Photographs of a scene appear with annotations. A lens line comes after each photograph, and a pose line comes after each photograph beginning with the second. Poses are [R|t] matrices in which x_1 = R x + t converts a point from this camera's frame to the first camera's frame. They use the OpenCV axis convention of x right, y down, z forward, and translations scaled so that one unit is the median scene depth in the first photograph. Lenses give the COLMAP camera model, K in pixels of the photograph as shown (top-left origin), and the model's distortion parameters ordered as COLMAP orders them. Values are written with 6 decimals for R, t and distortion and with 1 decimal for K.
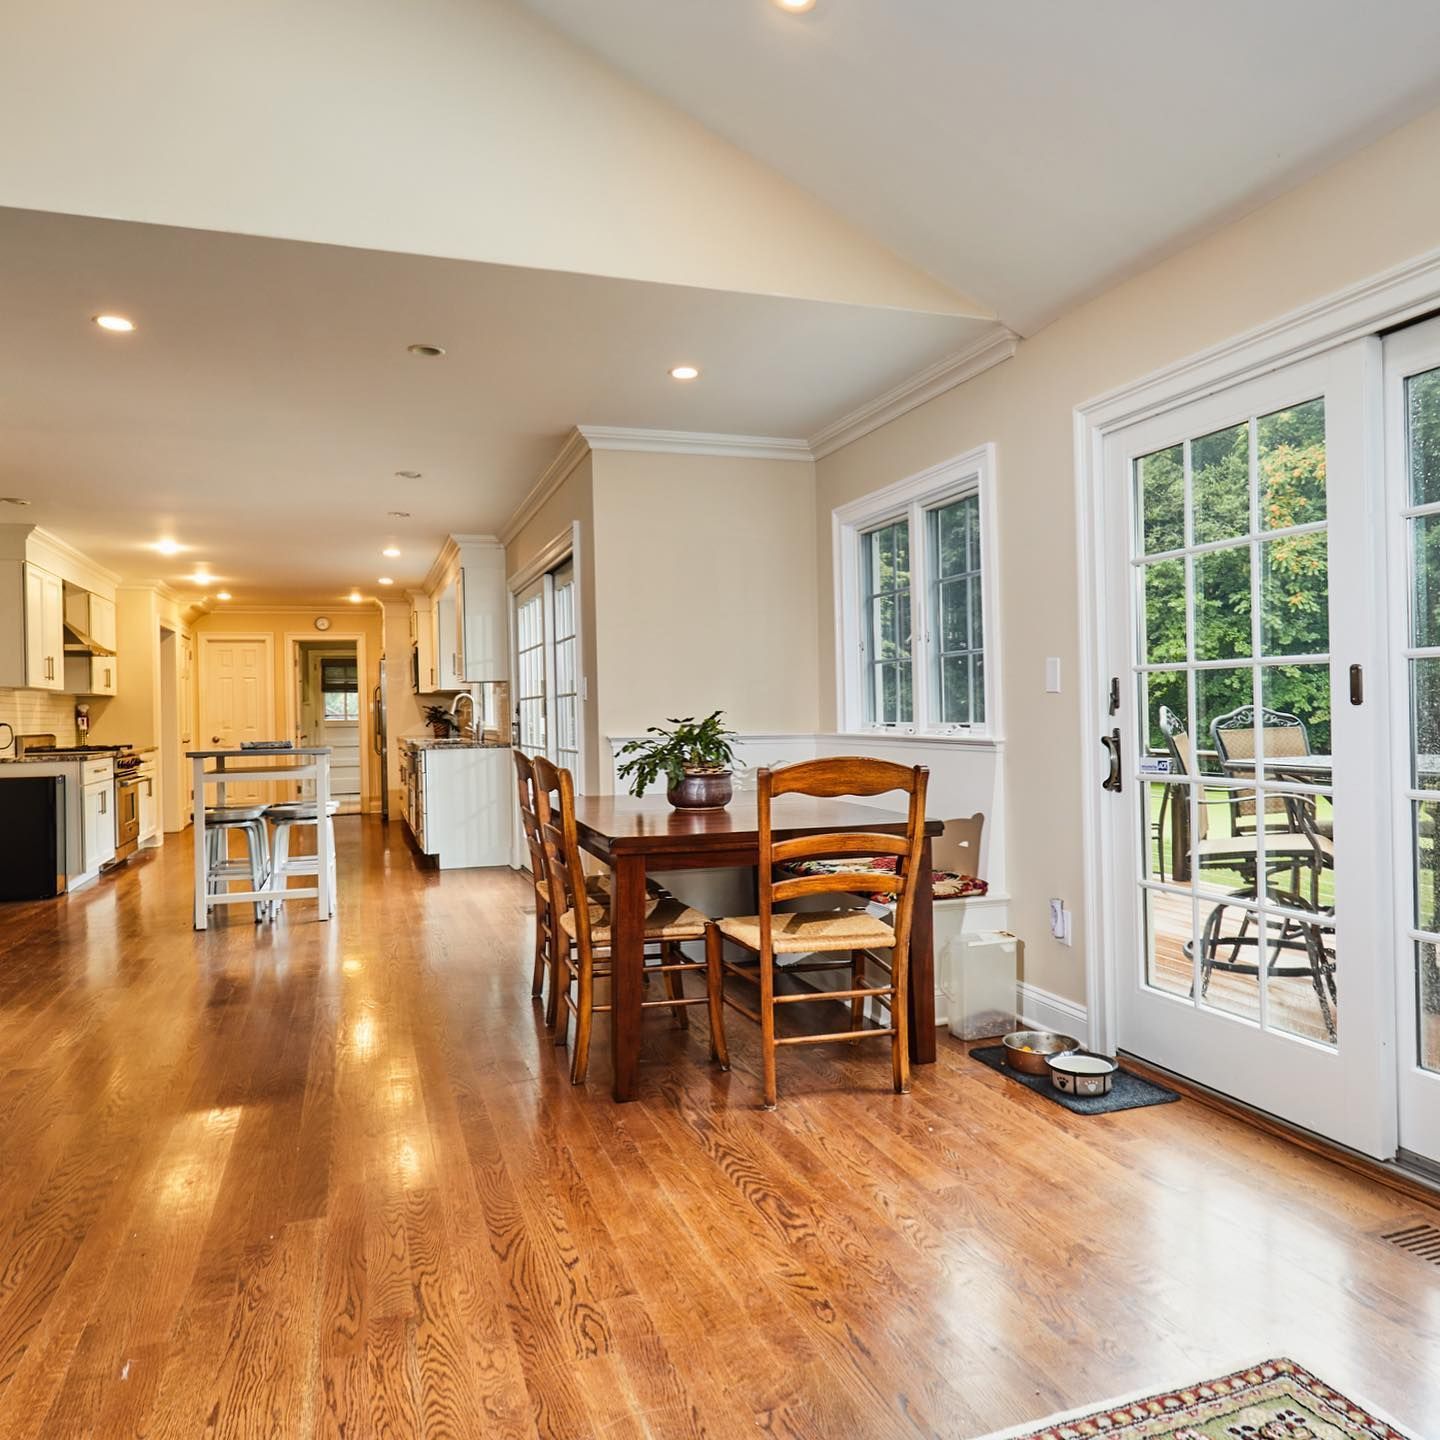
lens RADIAL K [[1074.7, 0, 714.7], [0, 1074.7, 715.0], [0, 0, 1]] dist [0.007540, 0.009816]
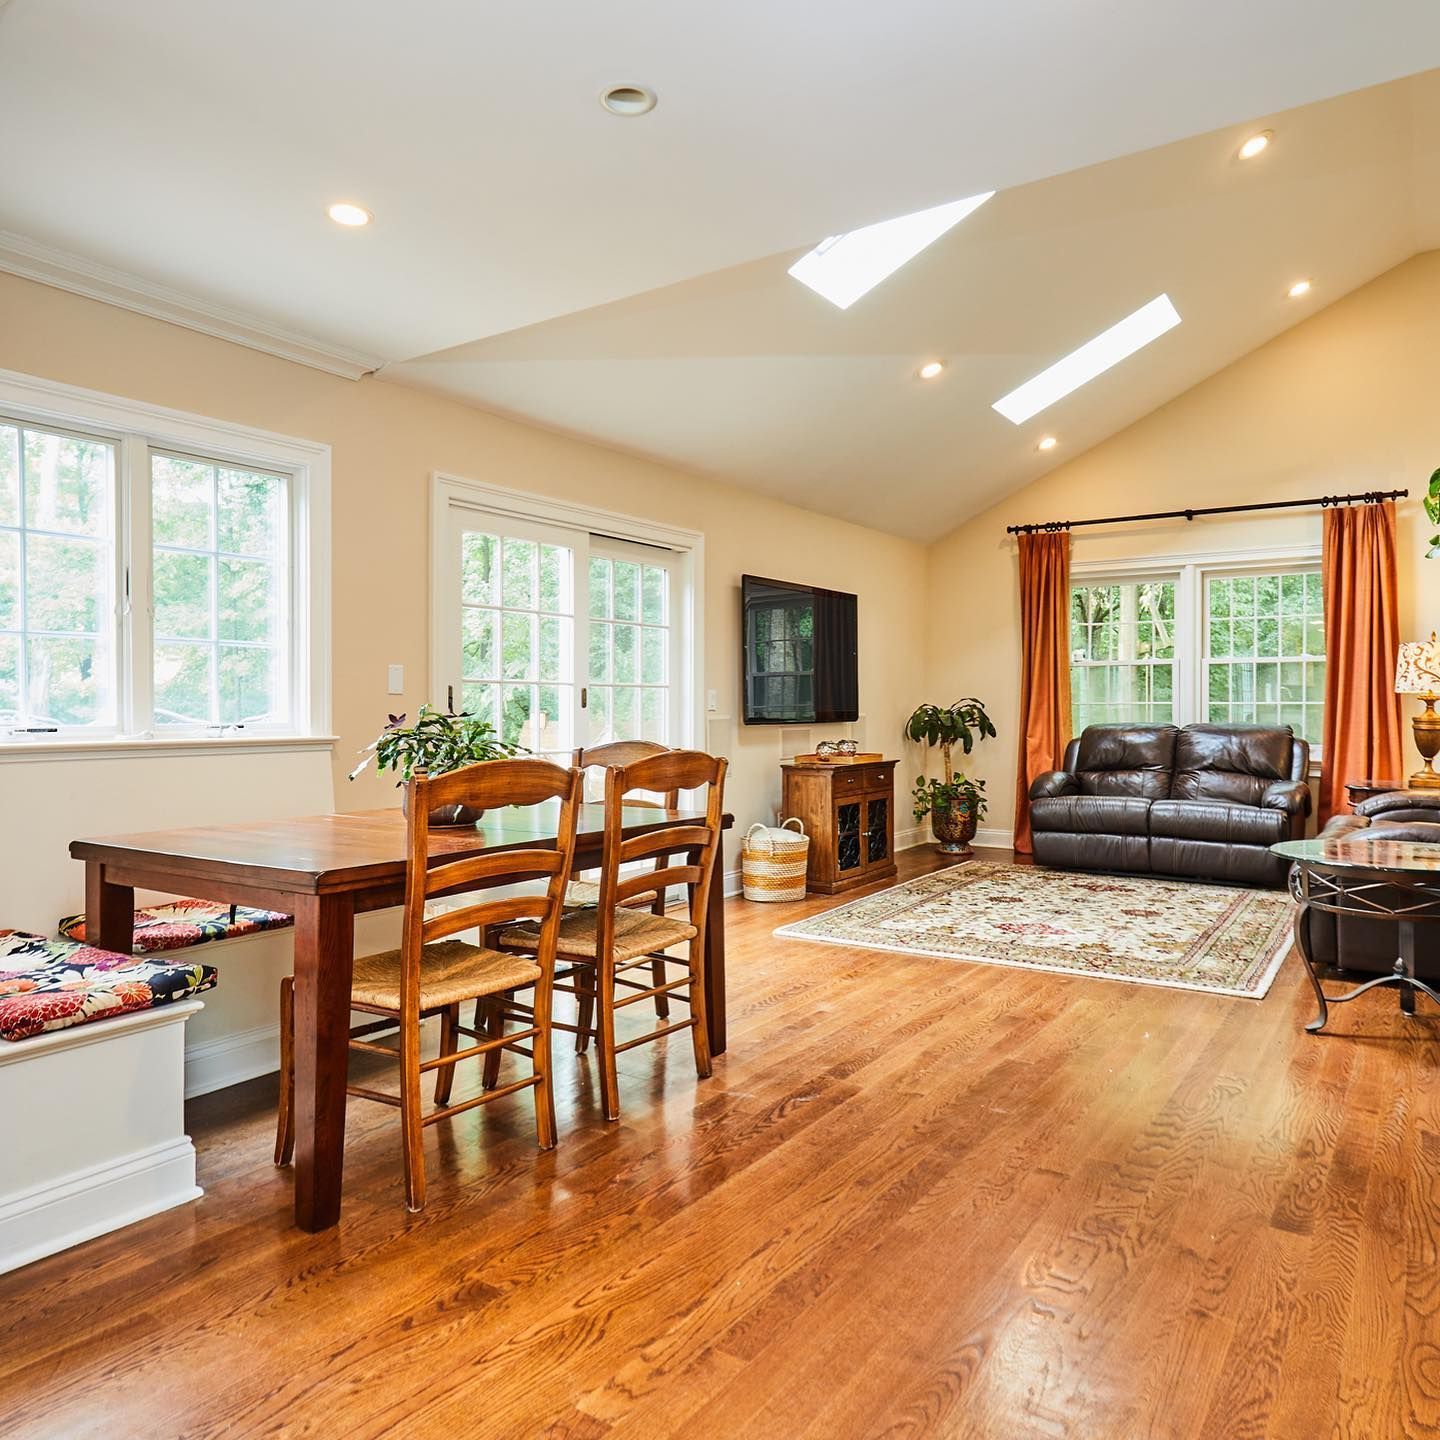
lens RADIAL K [[1074.7, 0, 720.7], [0, 1074.7, 716.1], [0, 0, 1]] dist [0.007540, 0.009816]
pose [[-0.606951, 0.012917, 0.794634, -0.254447], [0.016439, 0.999858, -0.003696, 0.004240], [-0.794569, 0.010820, -0.607077, 0.435174]]
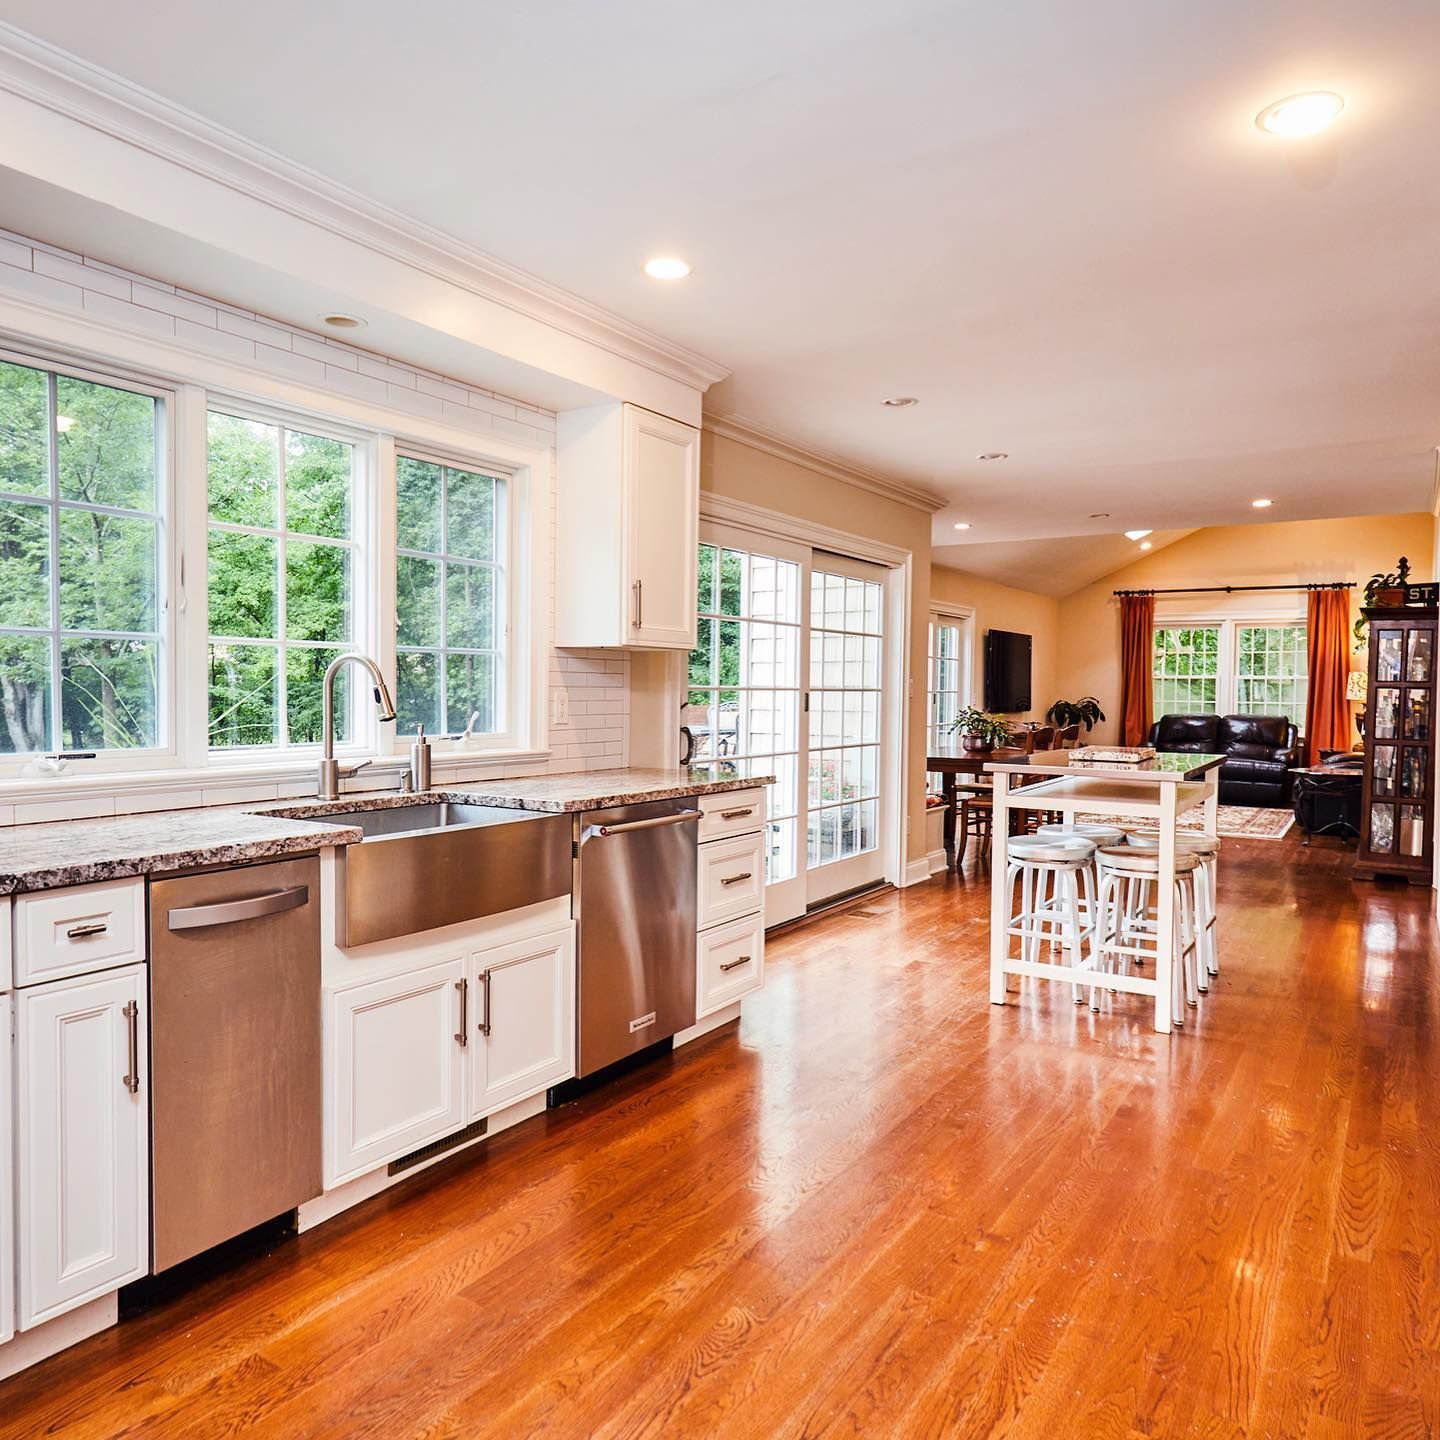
lens RADIAL K [[1074.7, 0, 715.3], [0, 1074.7, 715.9], [0, 0, 1]] dist [0.007540, 0.009816]
pose [[-0.621870, -0.006628, 0.783092, -0.449361], [0.005652, 0.999900, 0.012952, -0.004844], [-0.783100, 0.012480, -0.621771, 0.917825]]
